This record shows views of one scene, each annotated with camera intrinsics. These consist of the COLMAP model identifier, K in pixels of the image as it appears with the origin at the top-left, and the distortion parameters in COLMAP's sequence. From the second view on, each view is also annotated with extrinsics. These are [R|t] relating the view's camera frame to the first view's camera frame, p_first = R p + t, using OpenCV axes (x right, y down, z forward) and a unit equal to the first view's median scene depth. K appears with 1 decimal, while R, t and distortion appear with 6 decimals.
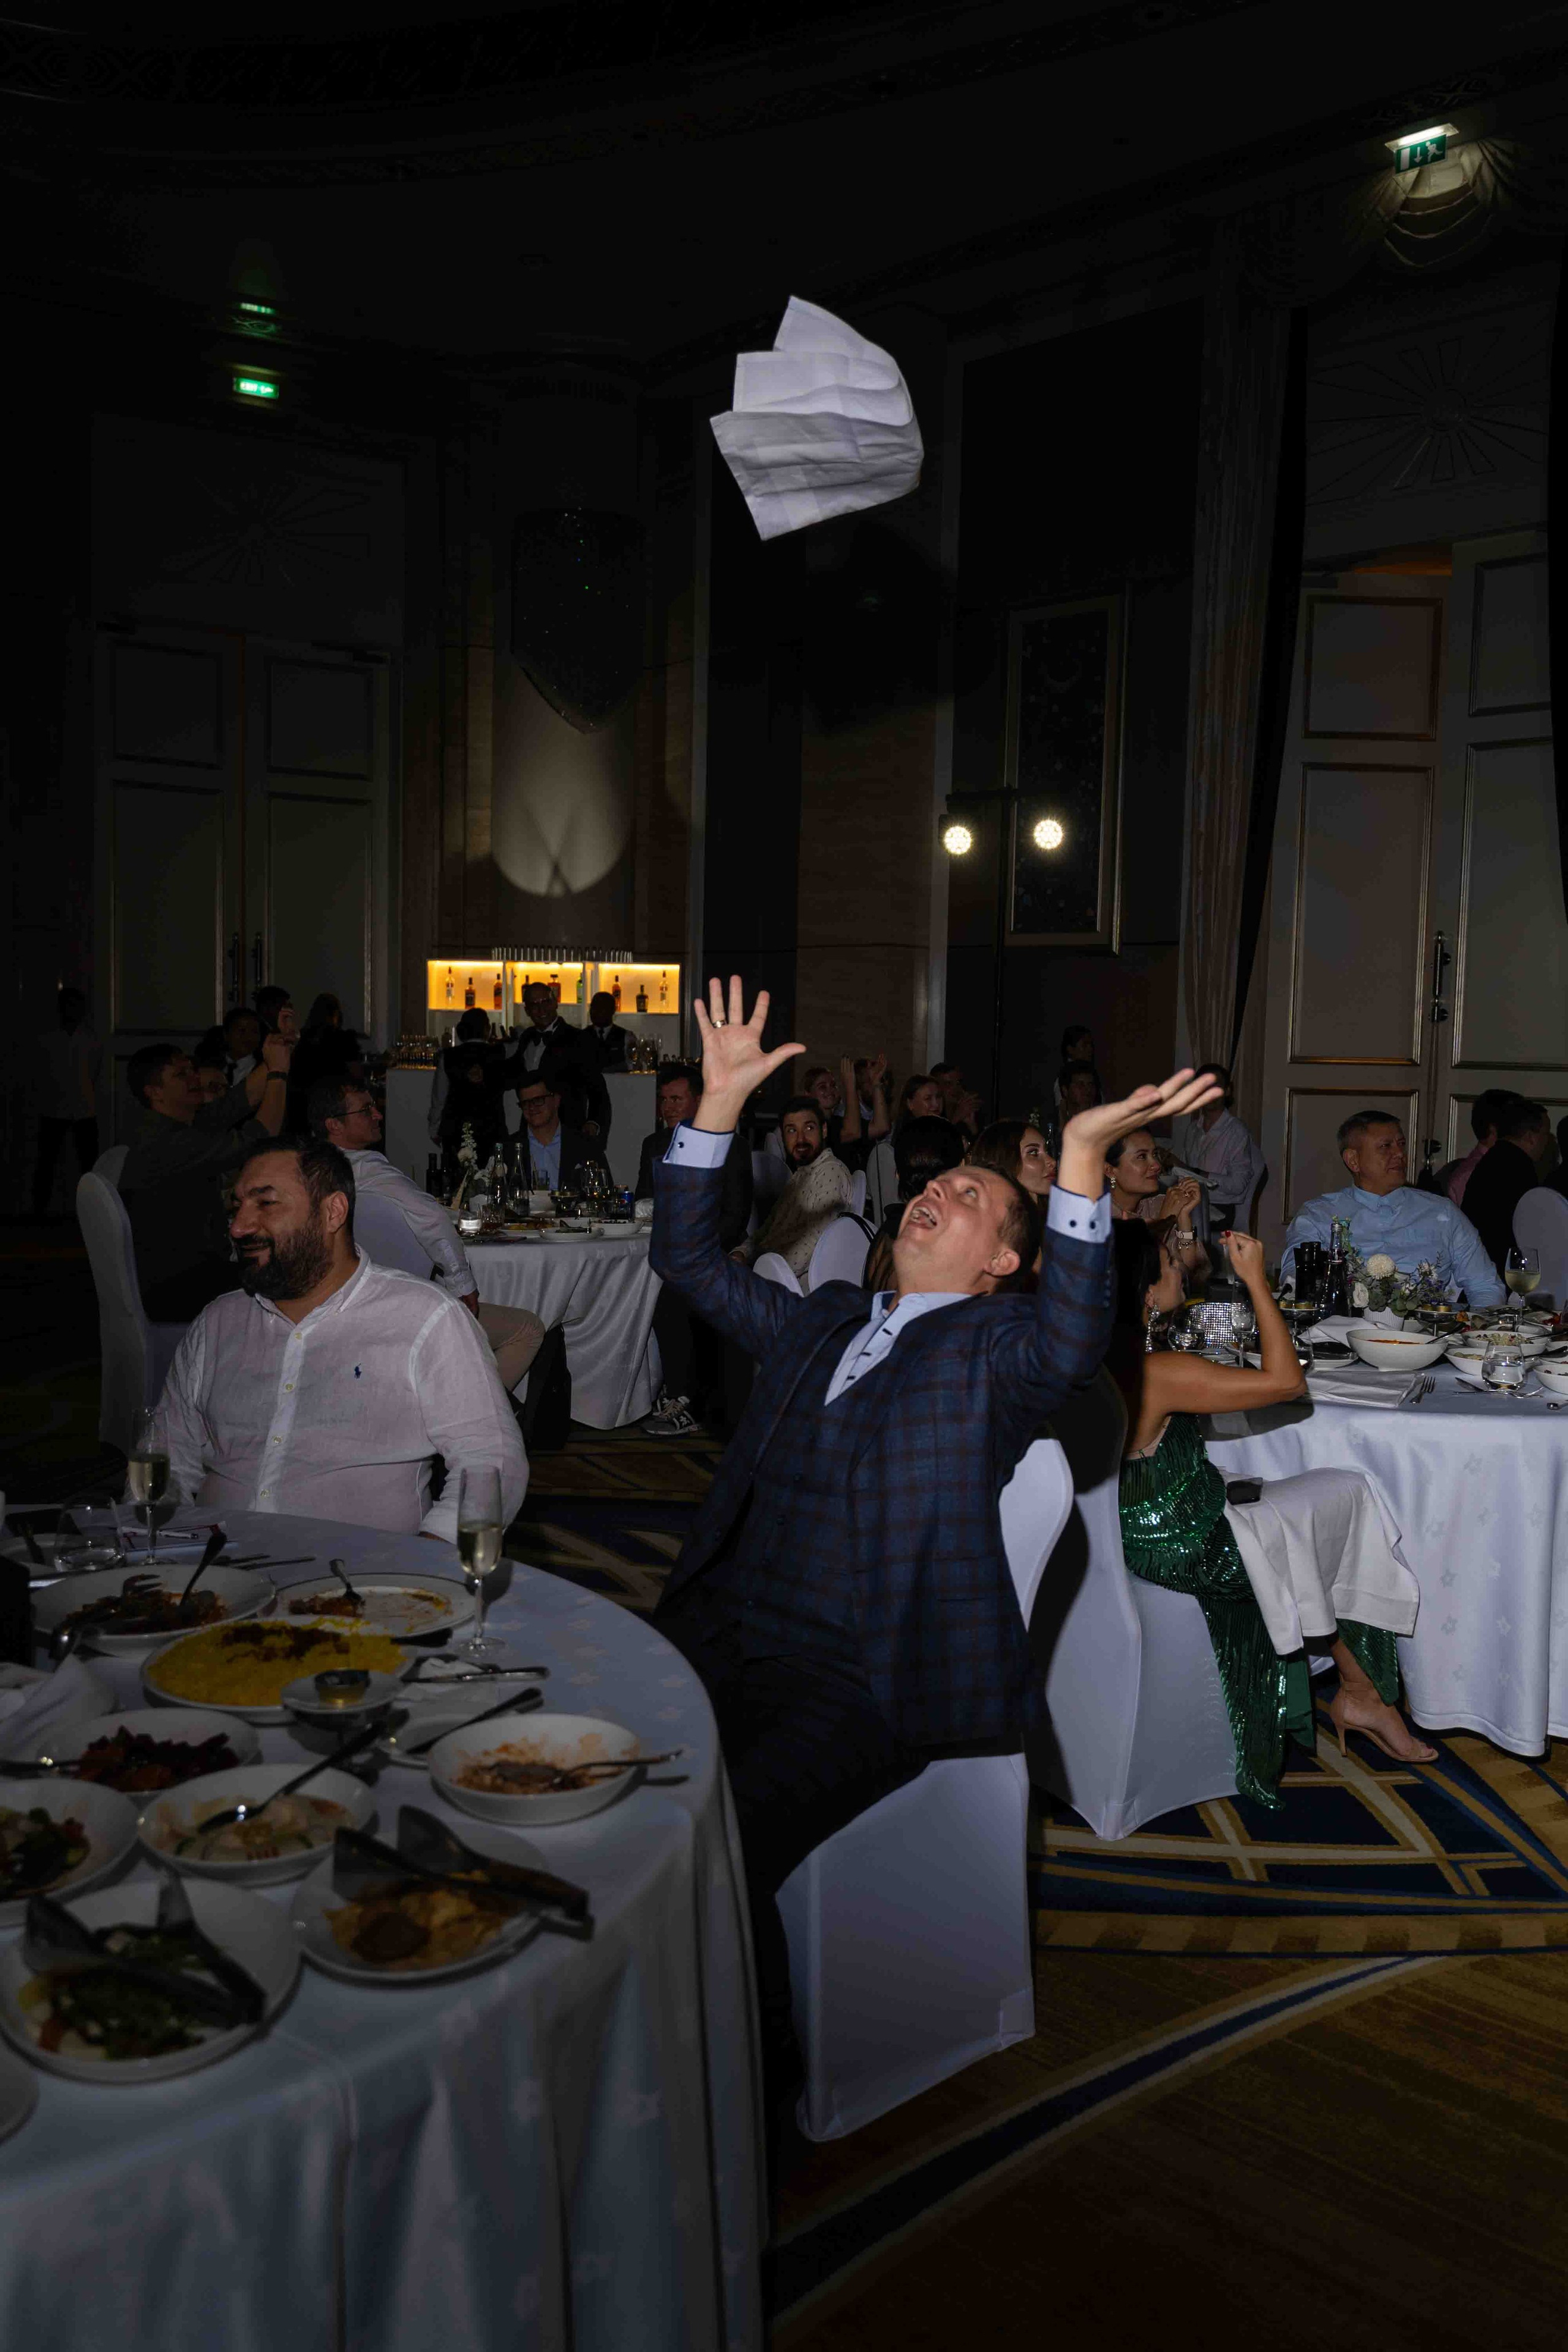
lens RADIAL K [[1798.4, 0, 837.5], [0, 1798.4, 1145.2], [0, 0, 1]] dist [0.004476, 0.002186]
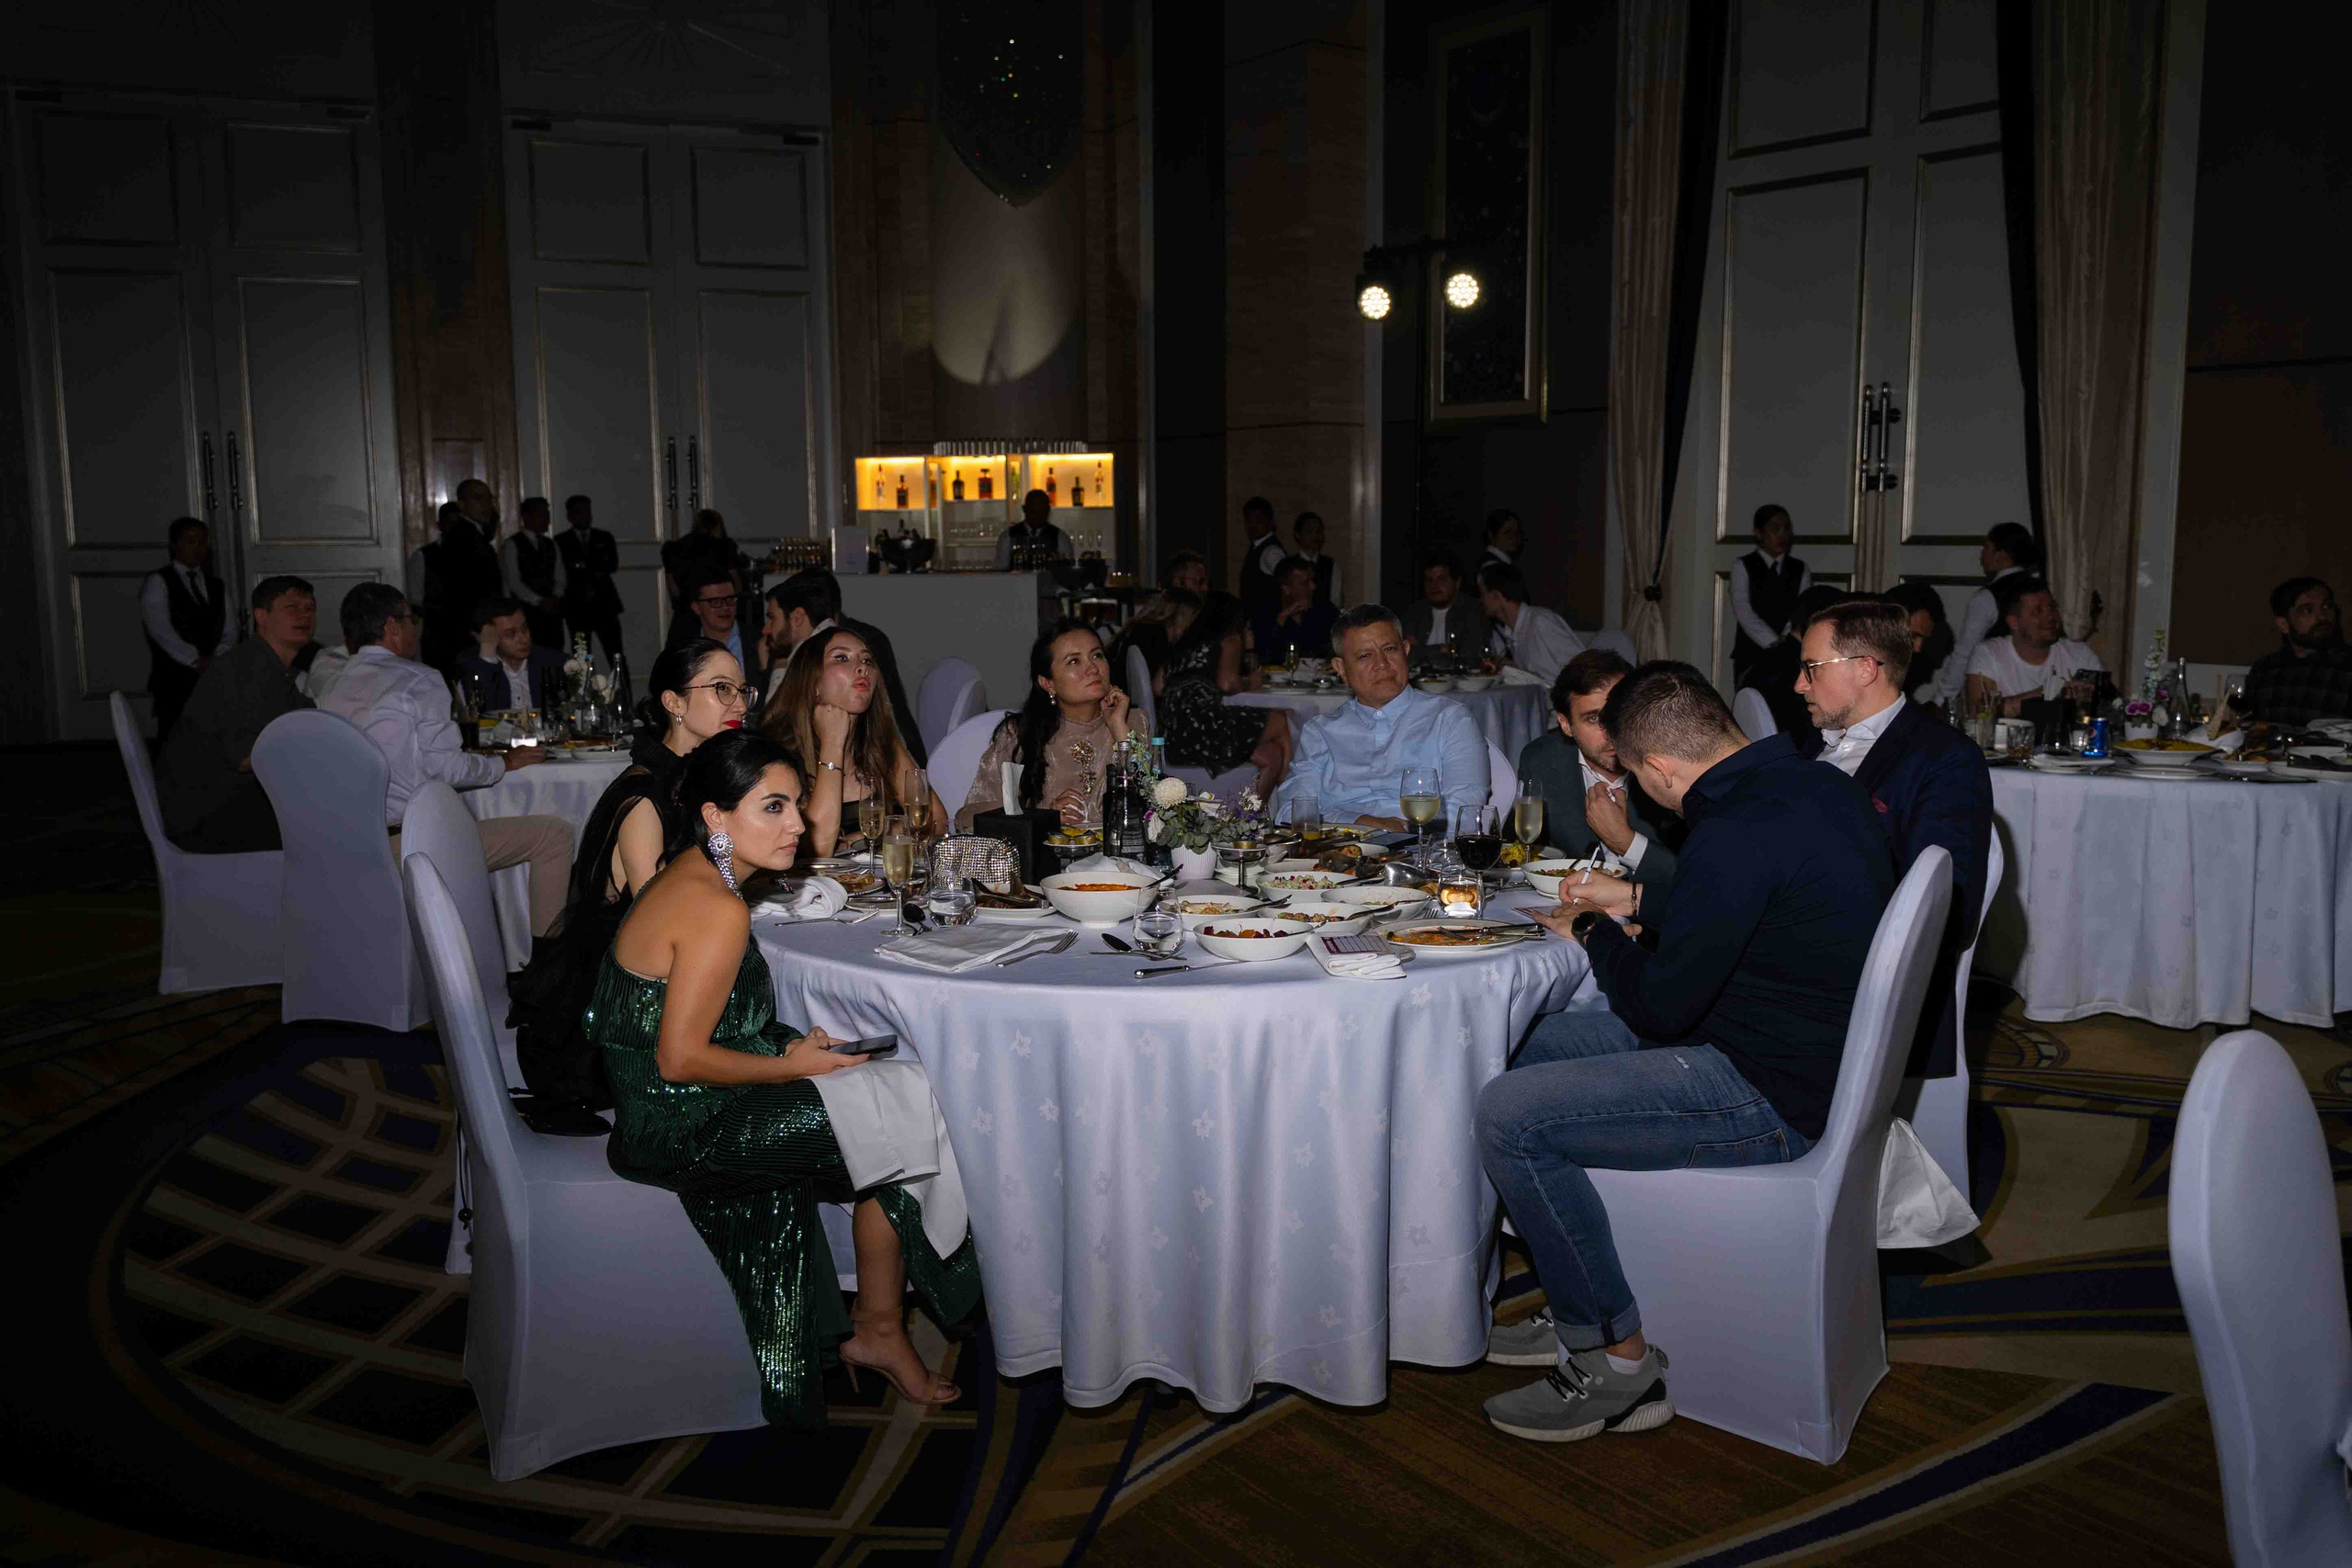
lens RADIAL K [[1865.5, 0, 1207.2], [0, 1865.5, 789.1], [0, 0, 1]] dist [-0.008173, -0.006496]
pose [[0.983948, -0.002829, -0.178434, 0.131717], [0.016629, 0.996977, 0.075892, 0.000447], [0.177680, -0.077641, 0.981021, 0.047431]]
